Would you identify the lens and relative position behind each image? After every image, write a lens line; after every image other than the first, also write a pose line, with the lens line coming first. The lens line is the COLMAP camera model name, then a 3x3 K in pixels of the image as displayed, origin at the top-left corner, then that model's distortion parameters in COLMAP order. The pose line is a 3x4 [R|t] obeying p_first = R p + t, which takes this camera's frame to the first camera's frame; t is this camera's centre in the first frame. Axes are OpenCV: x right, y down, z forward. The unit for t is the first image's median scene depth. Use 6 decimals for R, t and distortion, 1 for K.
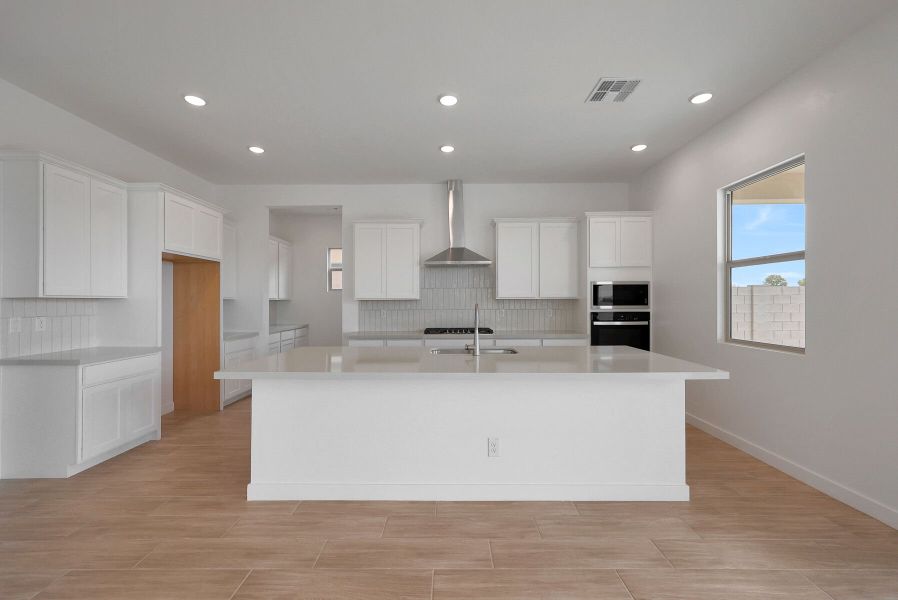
lens RADIAL K [[371.1, 0, 450.4], [0, 371.1, 297.1], [0, 0, 1]] dist [0.000153, 0.000049]
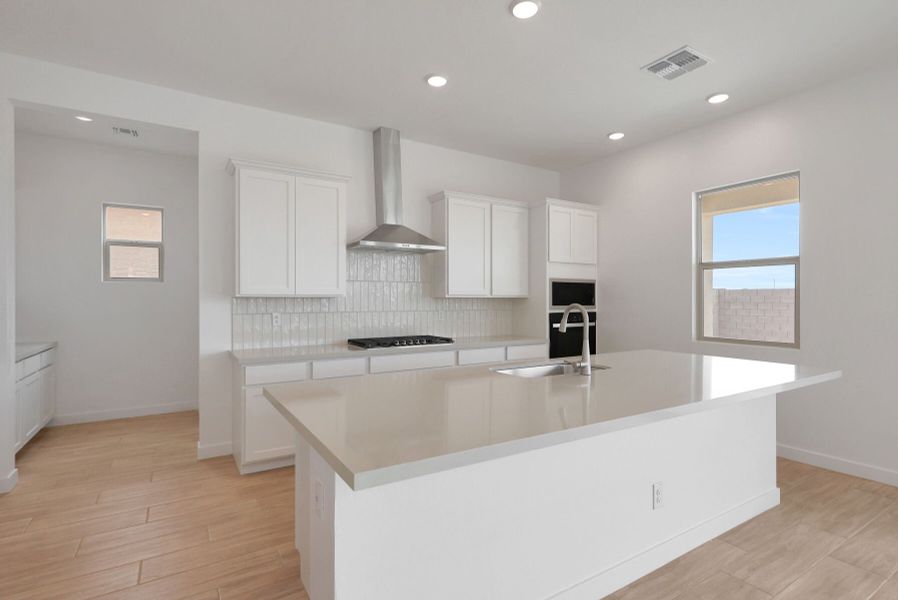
lens RADIAL K [[437.4, 0, 449.0], [0, 437.4, 300.0], [0, 0, 1]] dist [-0.001811, -0.000301]
pose [[0.846123, 0.004525, 0.532969, -0.365856], [-0.009900, 0.999925, 0.007226, 0.004241], [-0.532896, -0.011390, 0.846104, 0.248840]]
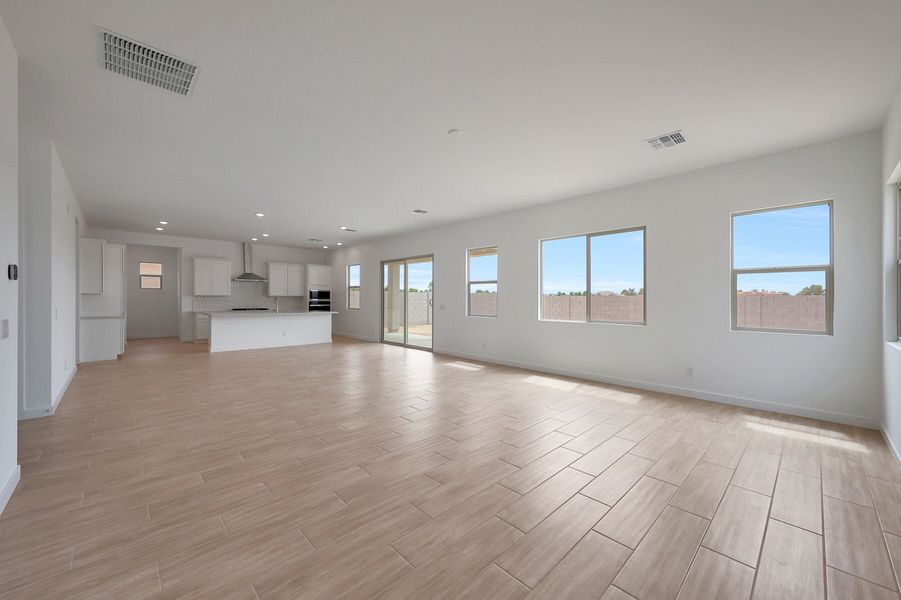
lens RADIAL K [[342.8, 0, 450.5], [0, 342.8, 300.0], [0, 0, 1]] dist [-0.001131, -0.000087]
pose [[0.722512, 0.004761, 0.691342, -0.581105], [-0.015718, 0.999831, 0.009541, -0.008430], [-0.691180, -0.017760, 0.722464, -1.462626]]
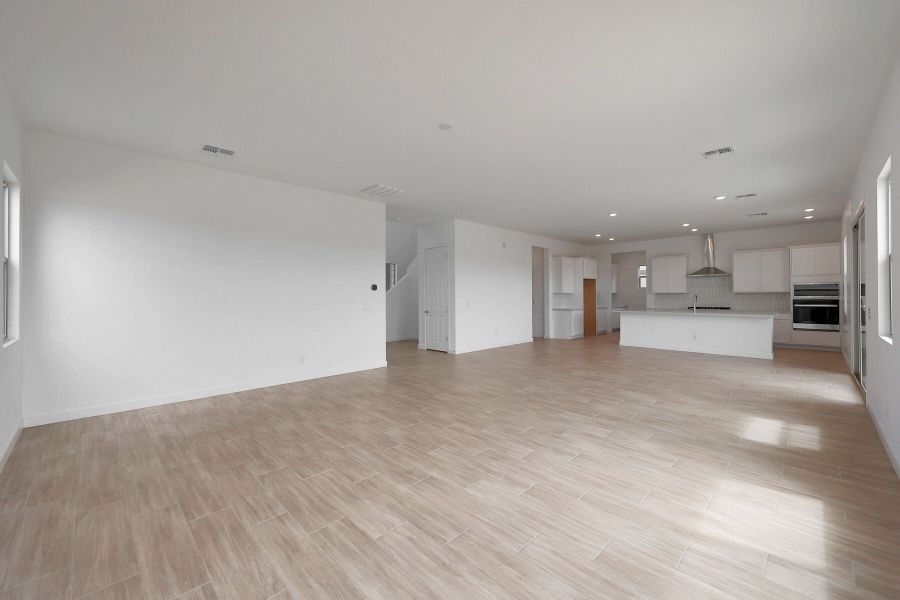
lens RADIAL K [[357.9, 0, 449.0], [0, 357.9, 291.9], [0, 0, 1]] dist [-0.000966, -0.000093]
pose [[0.708027, -0.006567, -0.706155, 0.415528], [0.008648, 0.999962, -0.000629, -0.011255], [0.706133, -0.005661, 0.708057, -1.462355]]
